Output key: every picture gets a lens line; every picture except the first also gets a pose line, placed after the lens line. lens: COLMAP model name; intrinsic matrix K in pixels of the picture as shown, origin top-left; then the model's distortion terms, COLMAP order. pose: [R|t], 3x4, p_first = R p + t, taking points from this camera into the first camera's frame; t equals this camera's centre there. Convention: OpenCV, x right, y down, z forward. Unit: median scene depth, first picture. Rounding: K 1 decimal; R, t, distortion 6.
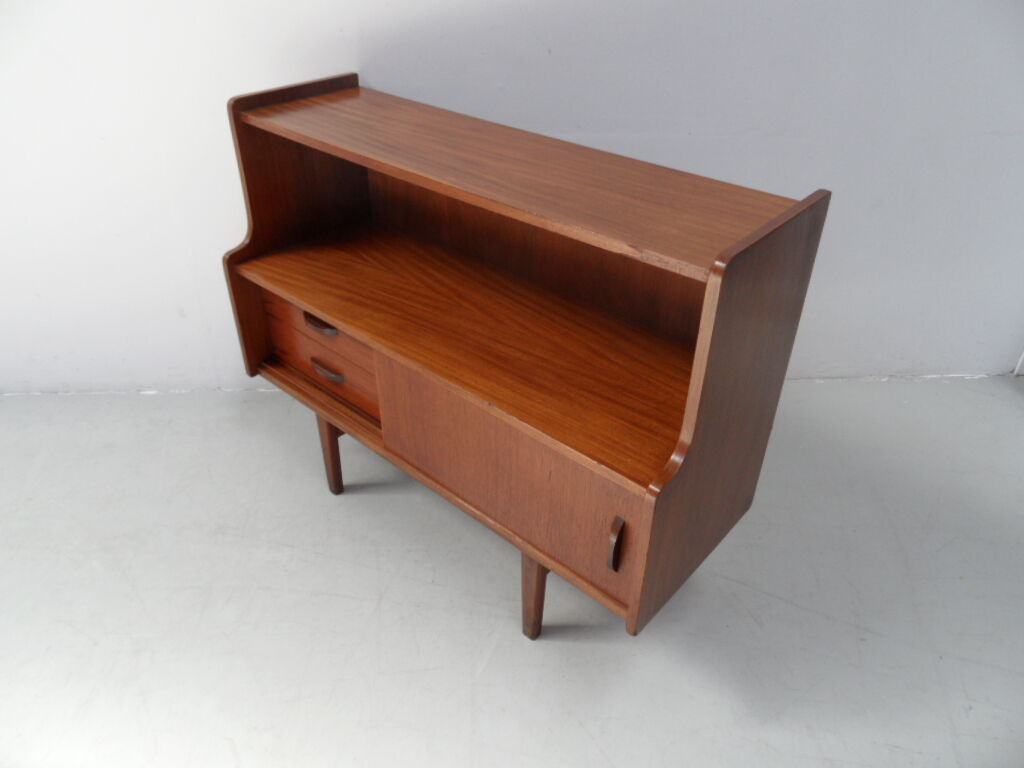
lens RADIAL K [[743.7, 0, 509.5], [0, 743.7, 379.4], [0, 0, 1]] dist [-0.025726, 0.015438]
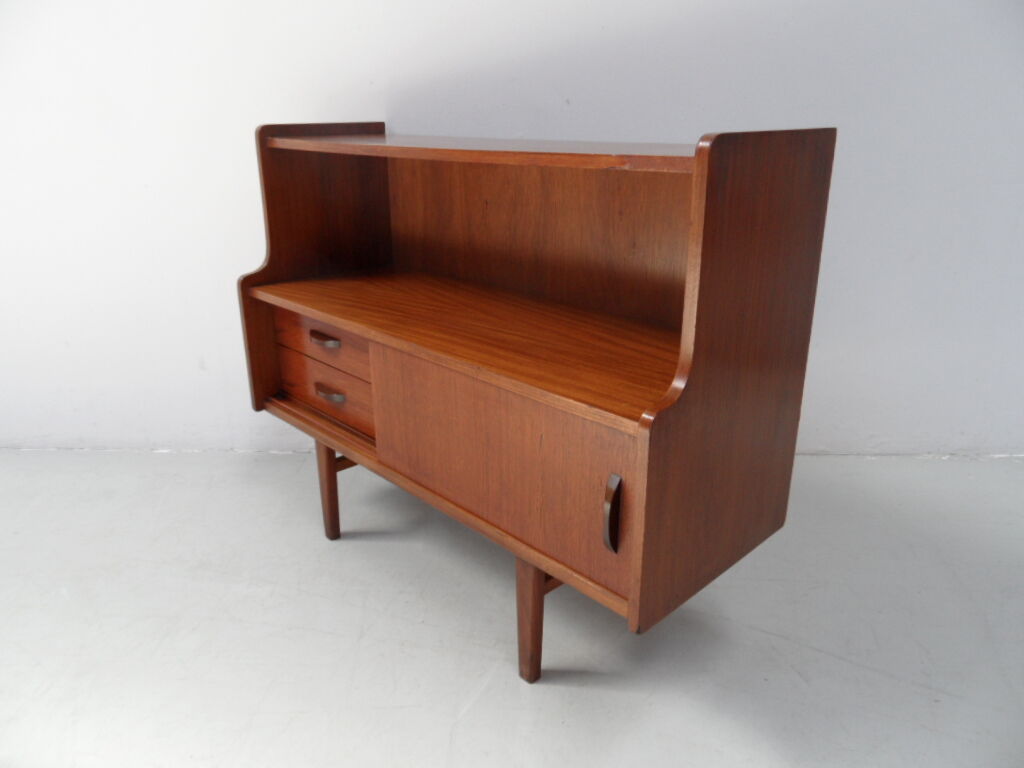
lens RADIAL K [[743.7, 0, 513.9], [0, 743.7, 389.0], [0, 0, 1]] dist [-0.025726, 0.015438]
pose [[0.996845, 0.013636, -0.078192, 0.070236], [-0.032585, 0.968595, -0.246498, 0.222972], [0.072375, 0.248269, 0.965984, 0.093877]]
